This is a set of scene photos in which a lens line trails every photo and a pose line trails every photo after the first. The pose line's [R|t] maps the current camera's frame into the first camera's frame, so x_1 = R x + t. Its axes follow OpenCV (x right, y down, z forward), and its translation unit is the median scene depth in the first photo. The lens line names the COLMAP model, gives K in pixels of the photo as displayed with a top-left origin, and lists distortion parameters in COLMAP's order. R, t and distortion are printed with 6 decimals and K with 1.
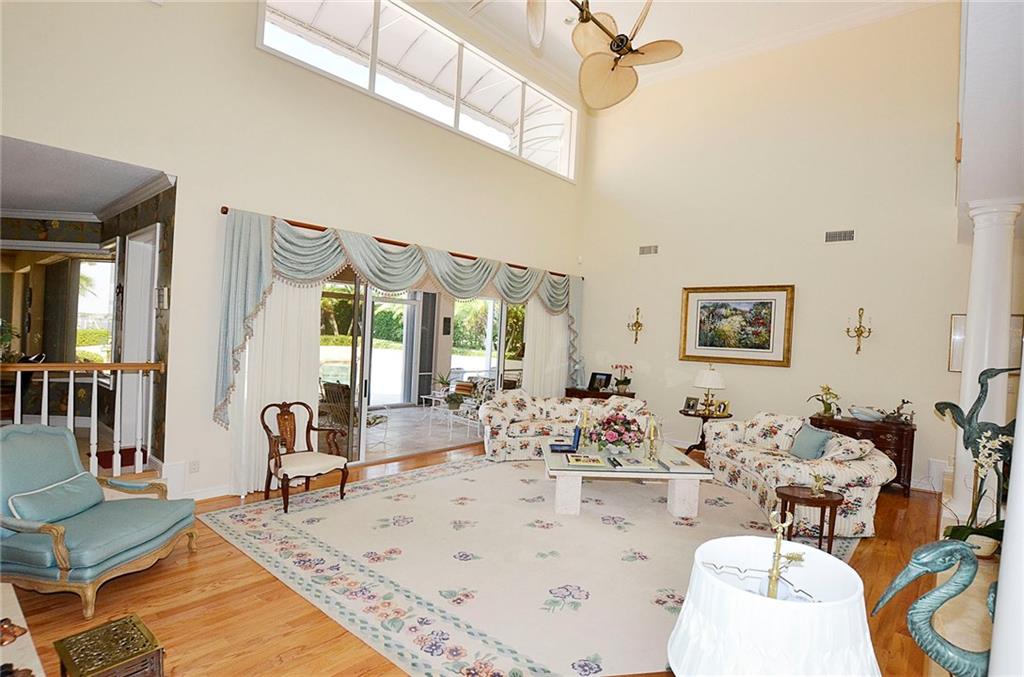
lens RADIAL K [[510.9, 0, 512.0], [0, 510.9, 338.5], [0, 0, 1]] dist [0.022841, 0.000048]
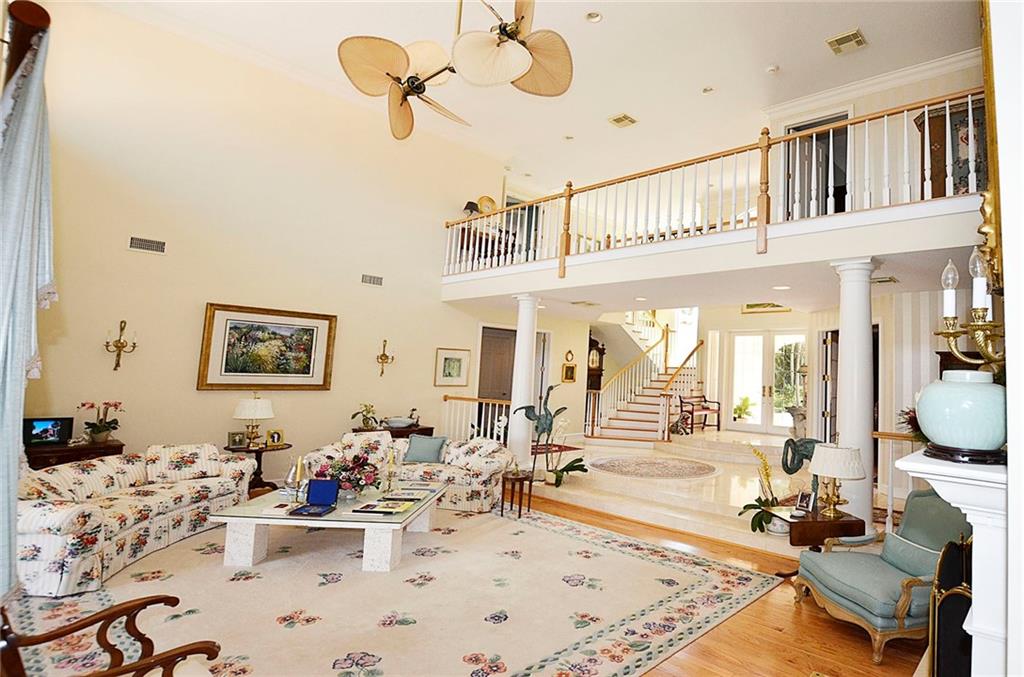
lens RADIAL K [[575.0, 0, 512.0], [0, 575.0, 338.5], [0, 0, 1]] dist [-0.040197, 0.000347]
pose [[0.082619, 0.021490, 0.996350, -0.626928], [-0.012983, 0.999706, -0.020485, -0.032888], [-0.996497, -0.011243, 0.082873, 0.498083]]
